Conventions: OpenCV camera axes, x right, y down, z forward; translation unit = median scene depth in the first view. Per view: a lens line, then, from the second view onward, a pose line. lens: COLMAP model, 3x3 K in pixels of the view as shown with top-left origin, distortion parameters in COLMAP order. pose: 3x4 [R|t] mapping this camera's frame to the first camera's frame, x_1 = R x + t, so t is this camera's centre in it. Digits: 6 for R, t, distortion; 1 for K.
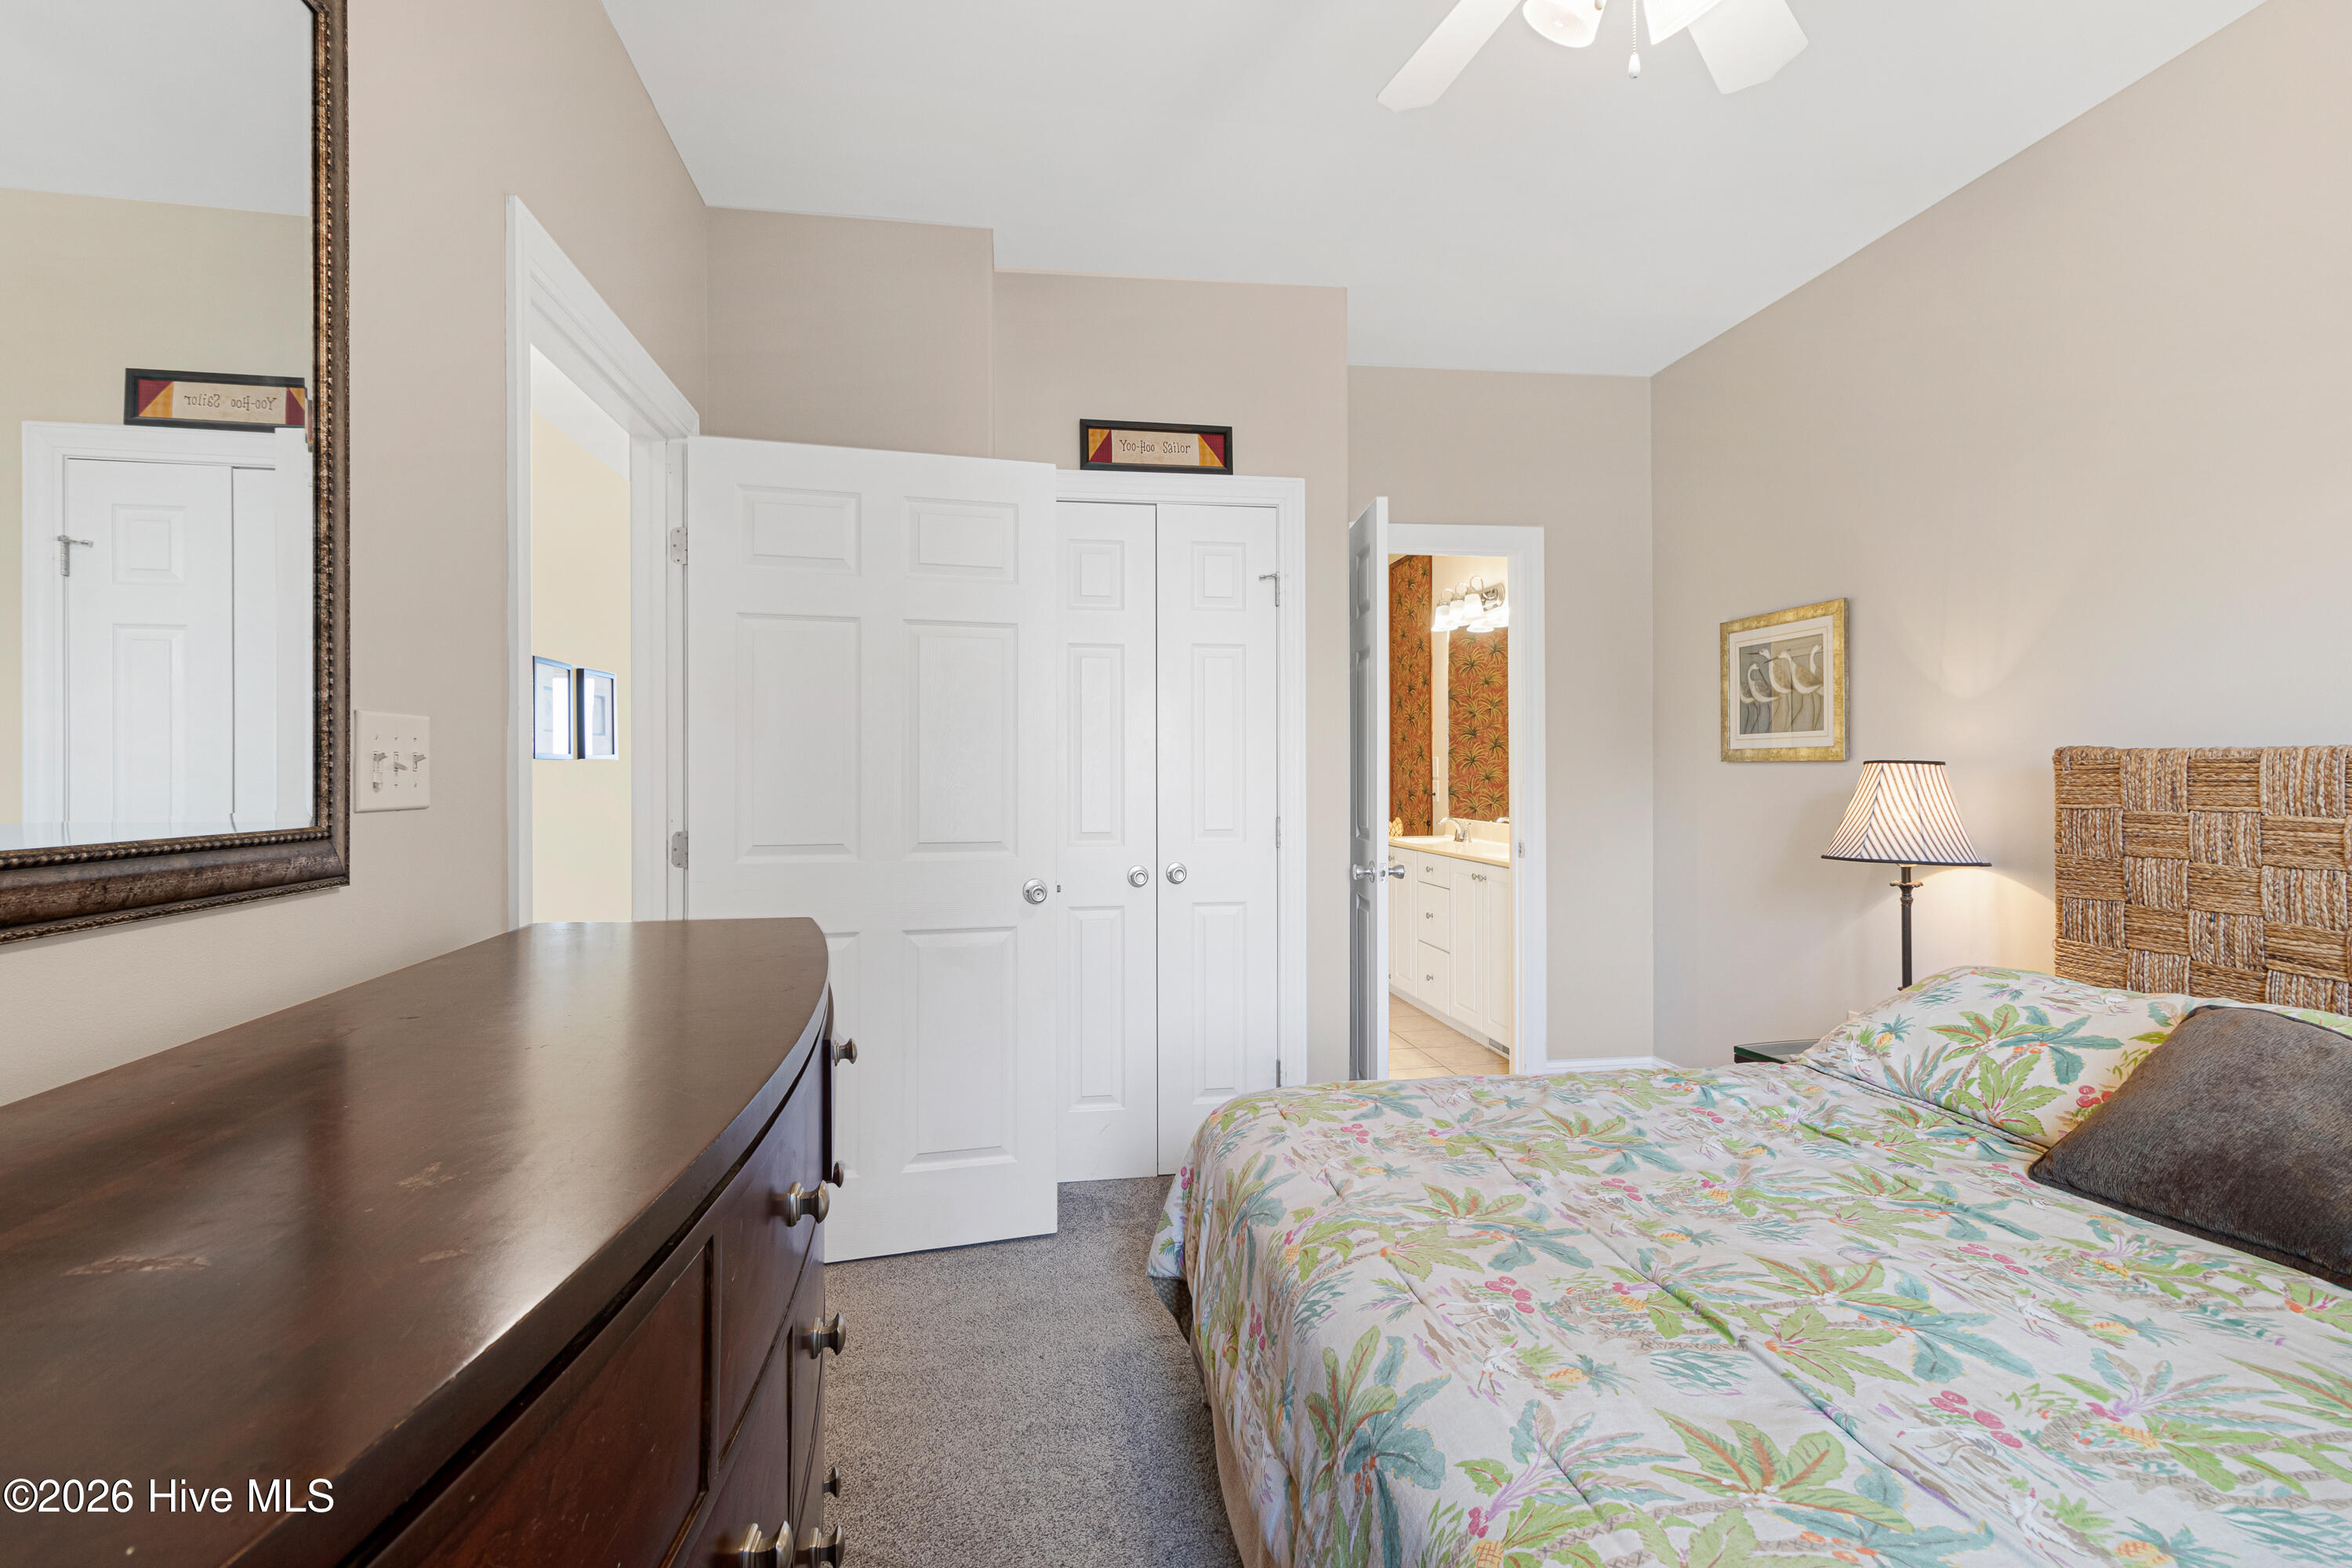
lens RADIAL K [[1081.8, 0, 1174.9], [0, 1081.8, 763.8], [0, 0, 1]] dist [0.000304, -0.000017]
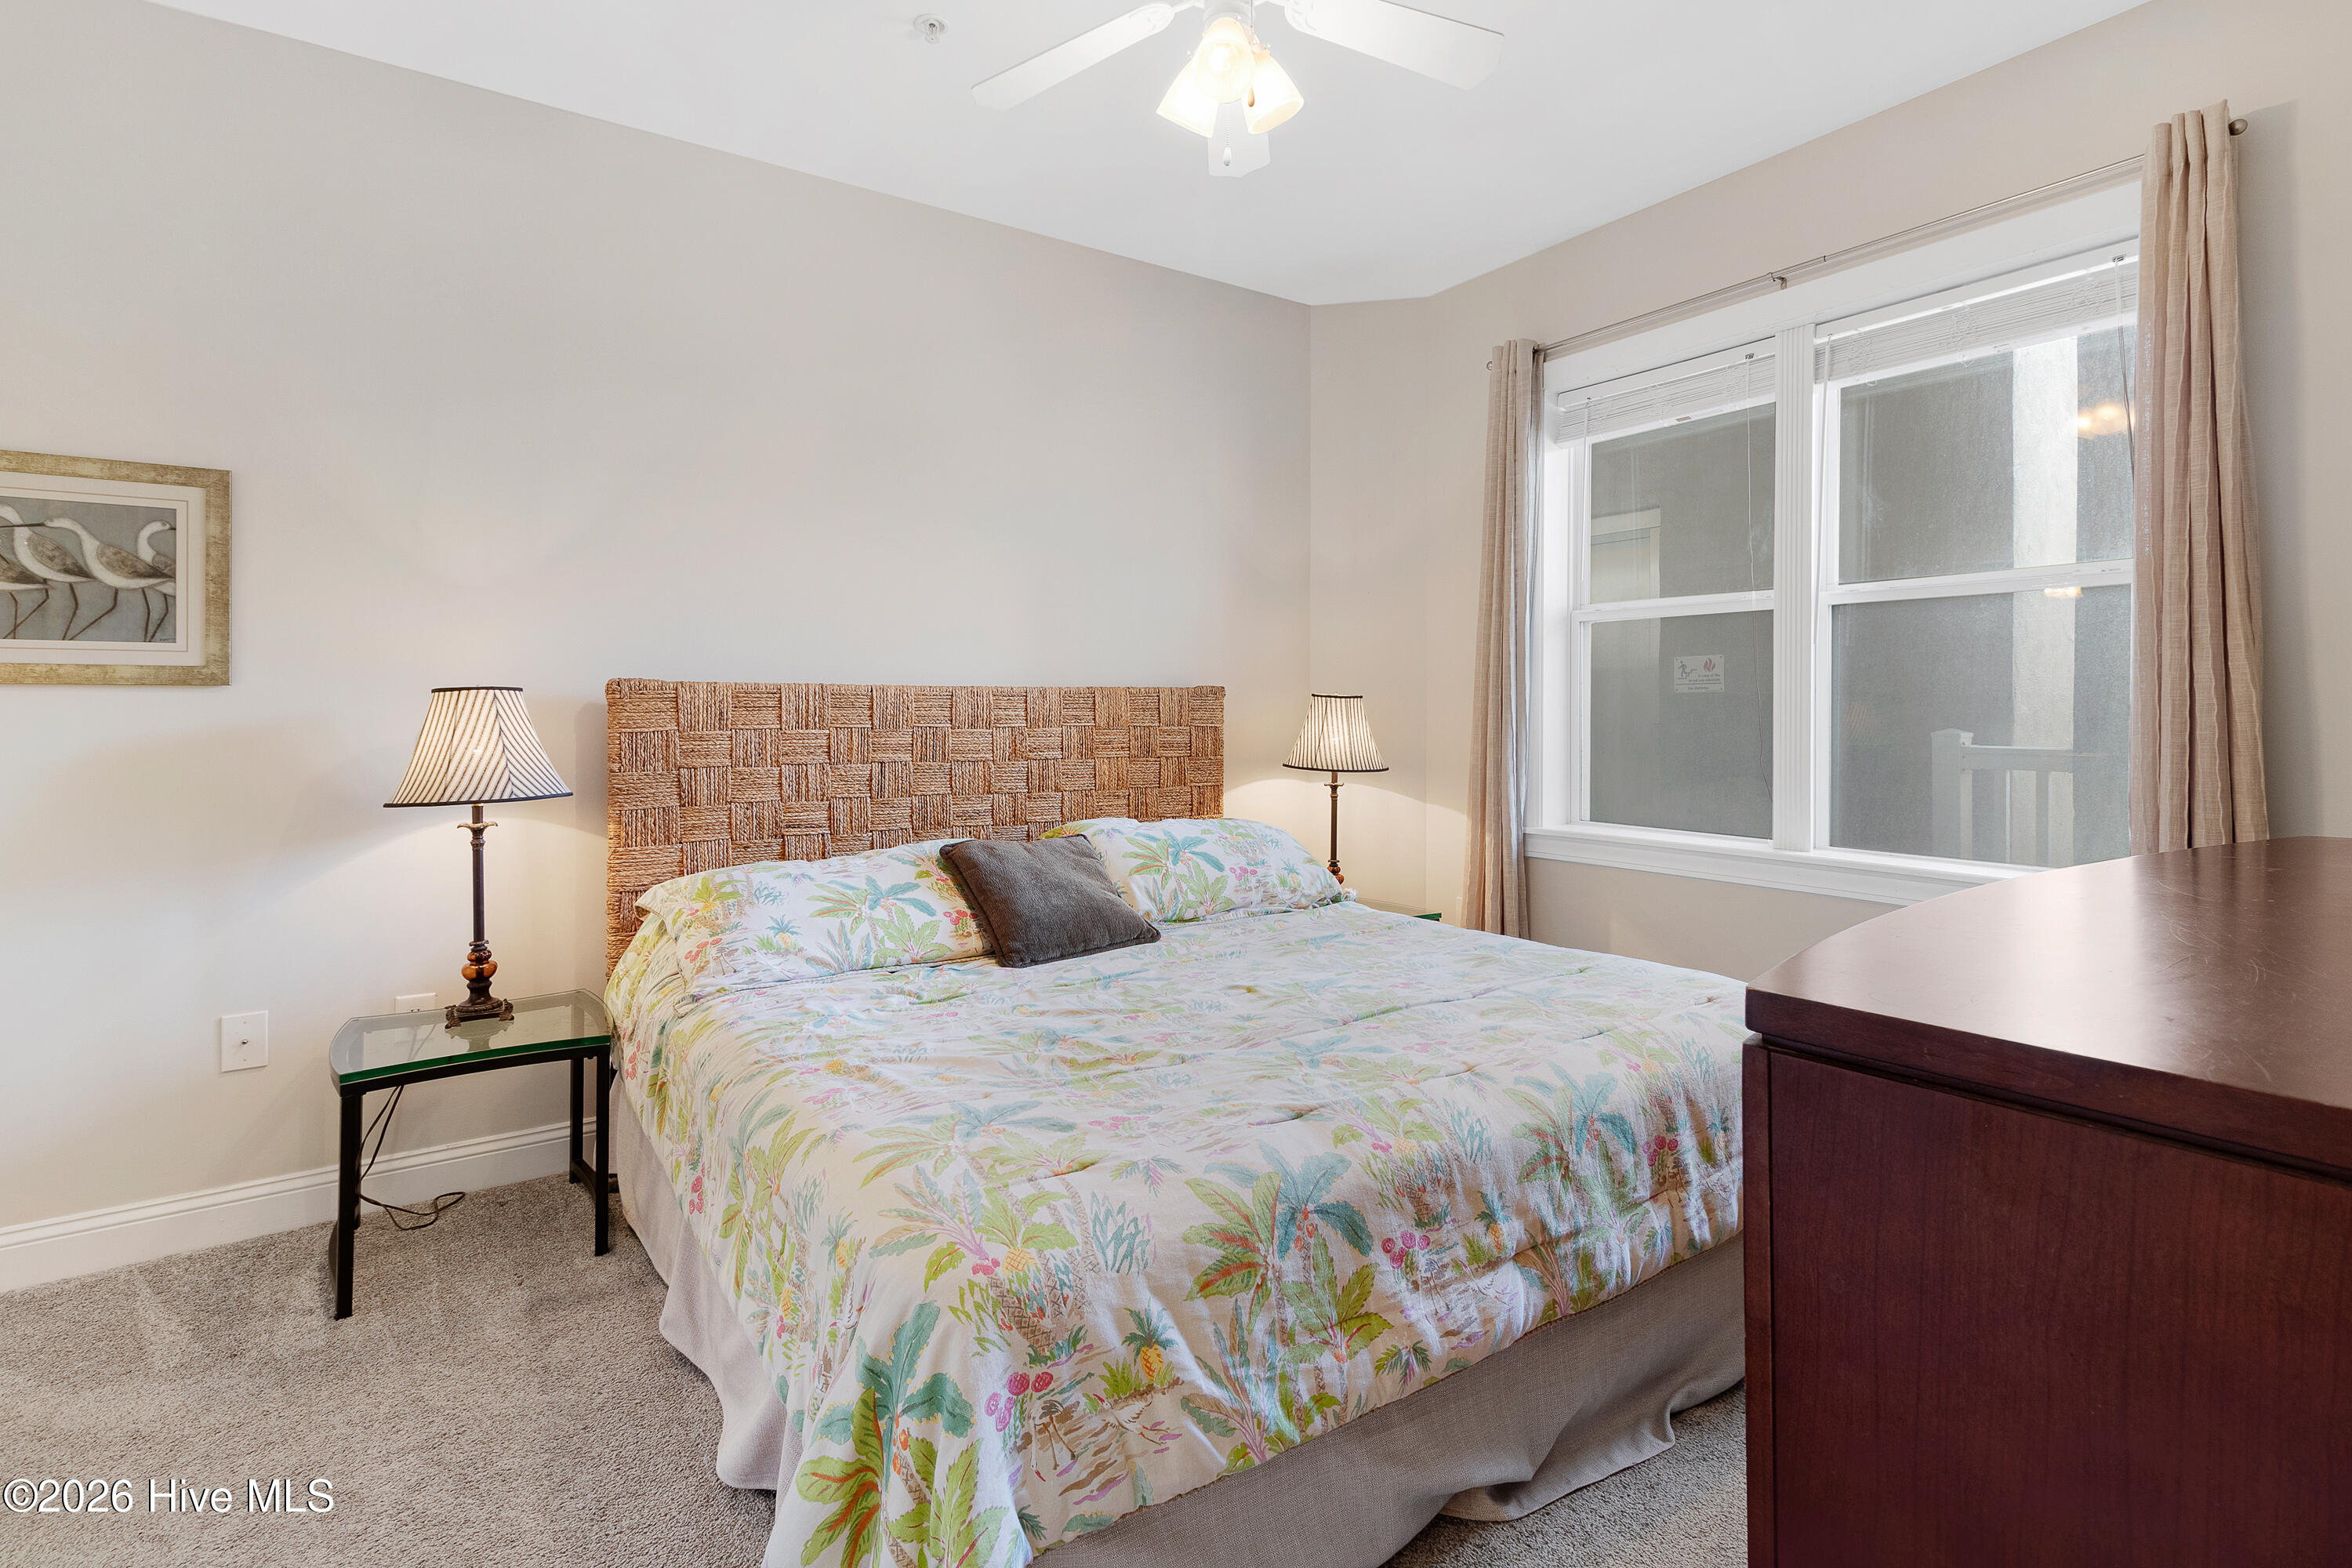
lens RADIAL K [[1090.0, 0, 1135.1], [0, 1090.0, 716.9], [0, 0, 1]] dist [0.013958, 0.000053]
pose [[-0.385713, -0.005990, 0.922599, -0.466513], [-0.002035, 0.999982, 0.005641, 0.018304], [-0.922617, 0.000298, -0.385718, 1.002106]]
